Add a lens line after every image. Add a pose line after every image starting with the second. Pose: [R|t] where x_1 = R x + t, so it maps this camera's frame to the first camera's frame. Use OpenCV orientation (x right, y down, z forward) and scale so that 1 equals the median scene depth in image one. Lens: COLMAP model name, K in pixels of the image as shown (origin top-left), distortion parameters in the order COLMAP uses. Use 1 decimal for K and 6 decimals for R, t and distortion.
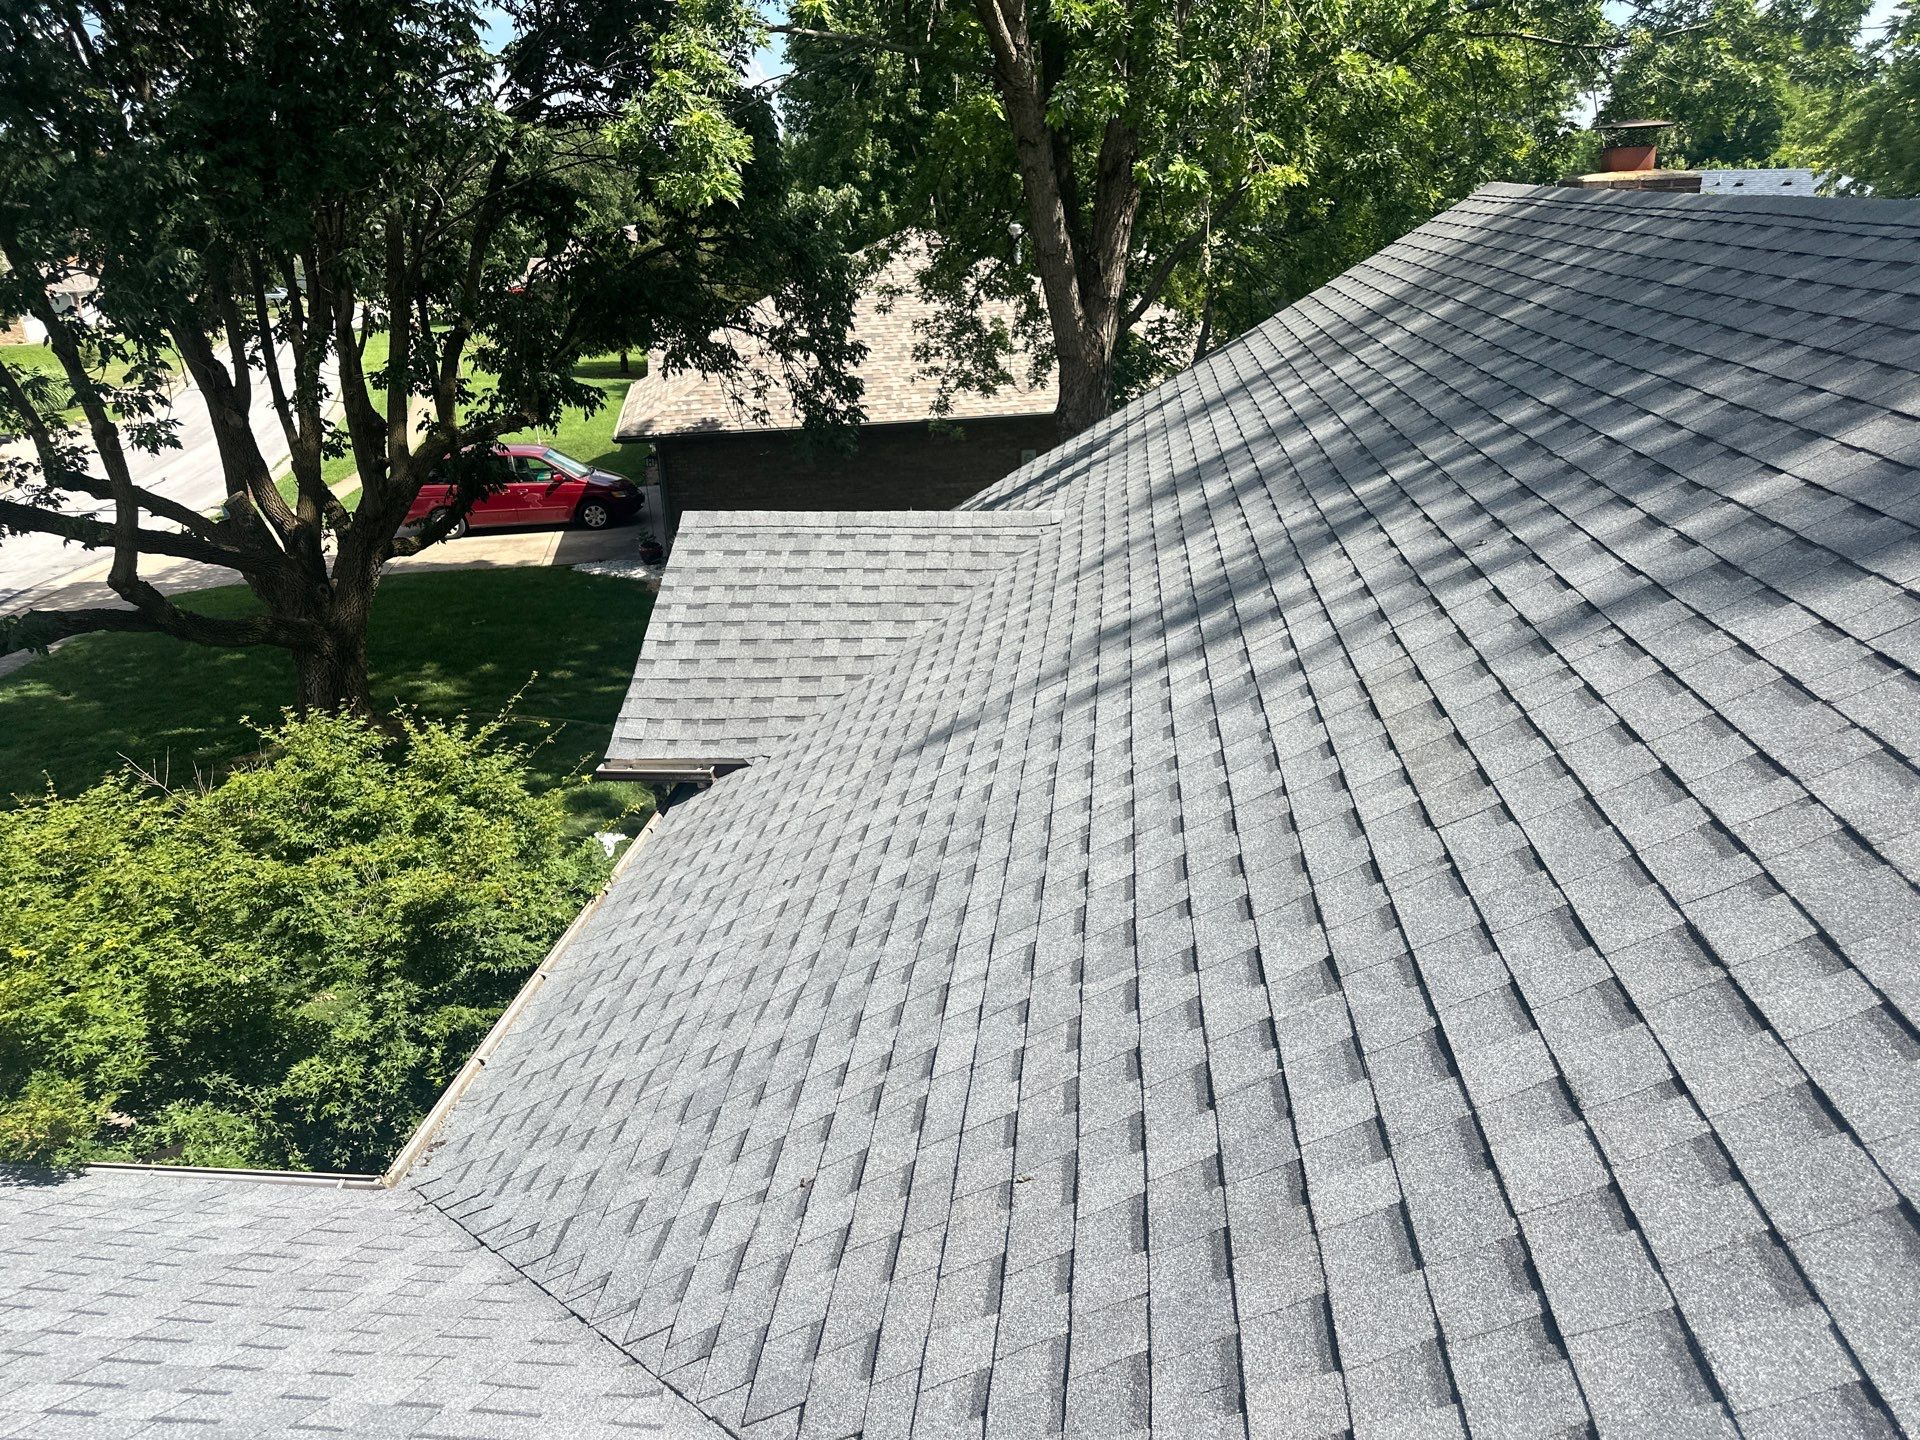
lens RADIAL K [[1331.7, 0, 960.0], [0, 1331.7, 720.0], [0, 0, 1]] dist [0.004059, -0.036462]
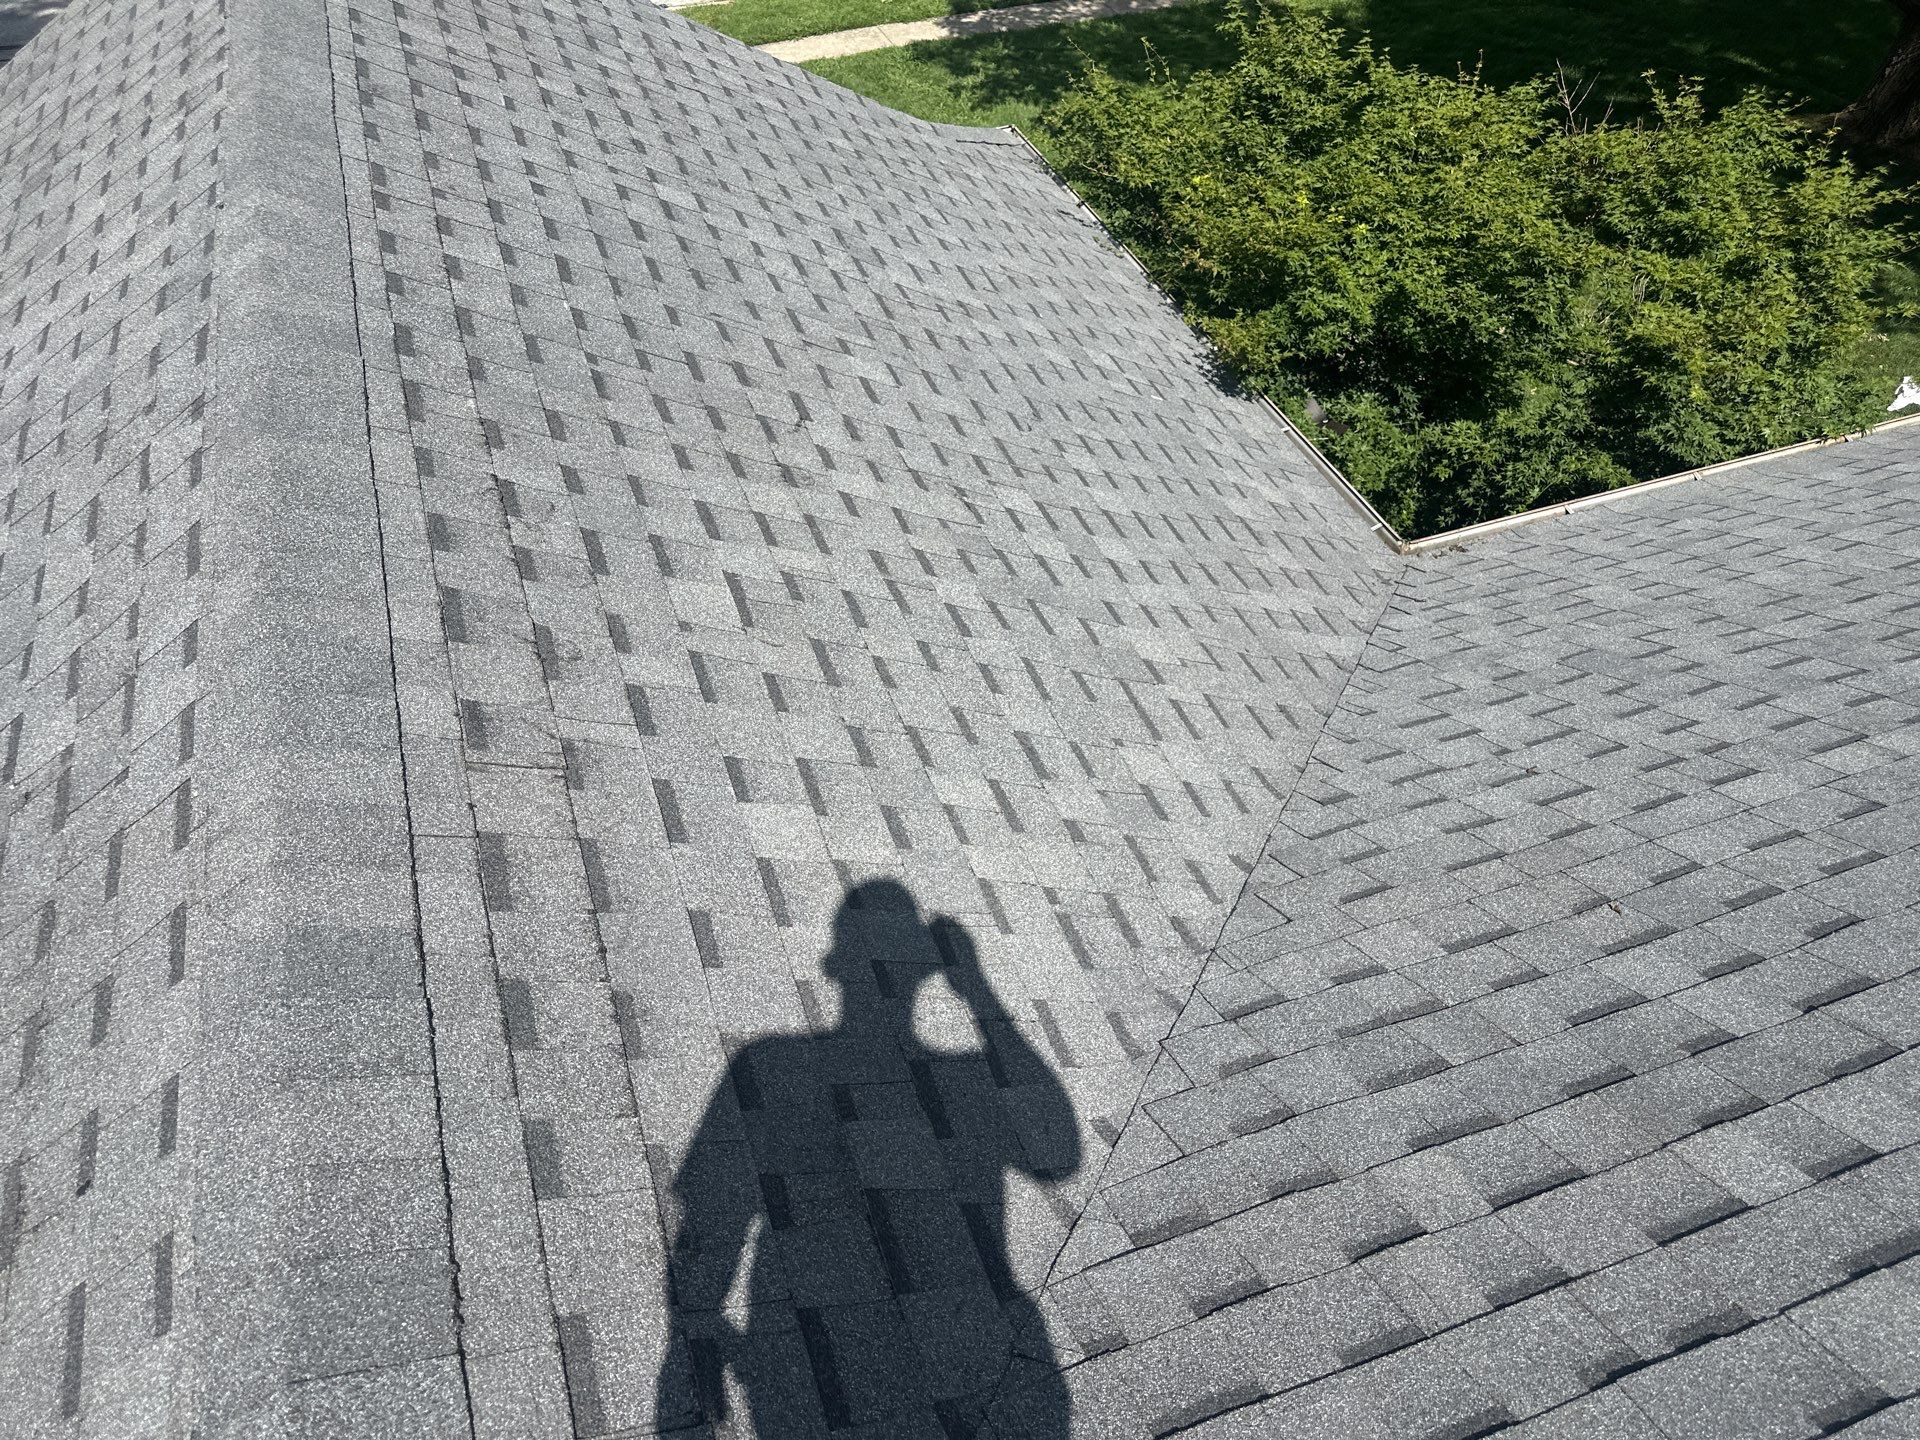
lens RADIAL K [[1353.0, 0, 960.0], [0, 1353.0, 720.0], [0, 0, 1]] dist [-0.003376, -0.006989]
pose [[0.448523, 0.662637, -0.599783, 0.130106], [-0.328652, 0.746330, 0.578773, -0.057053], [0.831153, -0.062473, 0.552523, 0.049380]]
